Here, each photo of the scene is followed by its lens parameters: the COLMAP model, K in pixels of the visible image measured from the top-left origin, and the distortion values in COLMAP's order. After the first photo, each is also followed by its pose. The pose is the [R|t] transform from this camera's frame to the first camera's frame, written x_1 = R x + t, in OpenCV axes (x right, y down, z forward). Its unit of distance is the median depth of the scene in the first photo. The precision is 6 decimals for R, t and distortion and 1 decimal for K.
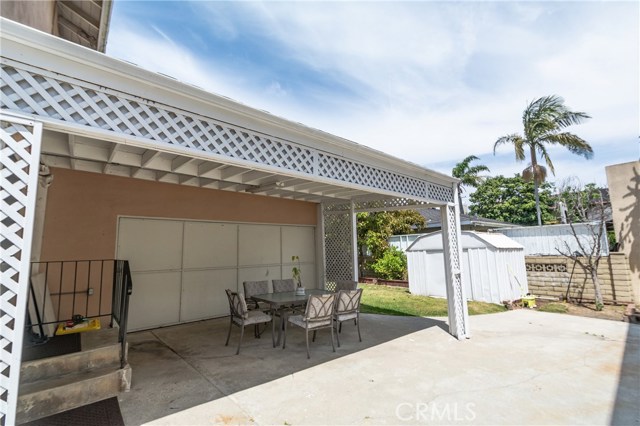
lens RADIAL K [[286.5, 0, 320.0], [0, 286.5, 213.0], [0, 0, 1]] dist [0.002486, 0.000148]
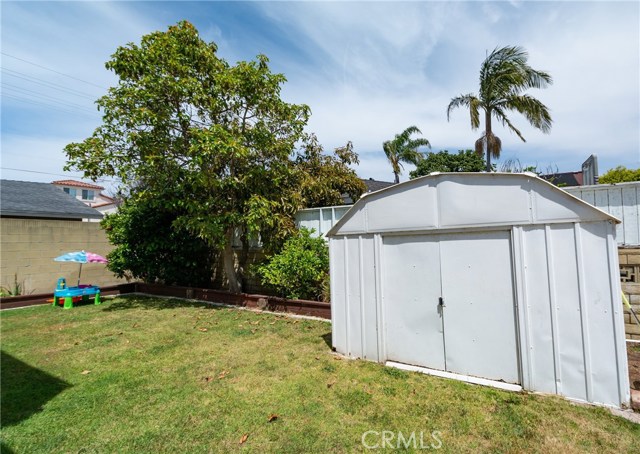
lens RADIAL K [[298.3, 0, 320.0], [0, 298.3, 227.0], [0, 0, 1]] dist [-0.000305, -0.000013]
pose [[0.969531, 0.014758, 0.244524, 0.152789], [-0.034372, 0.996504, 0.076144, 0.071292], [-0.242546, -0.082228, 0.966649, 0.491009]]
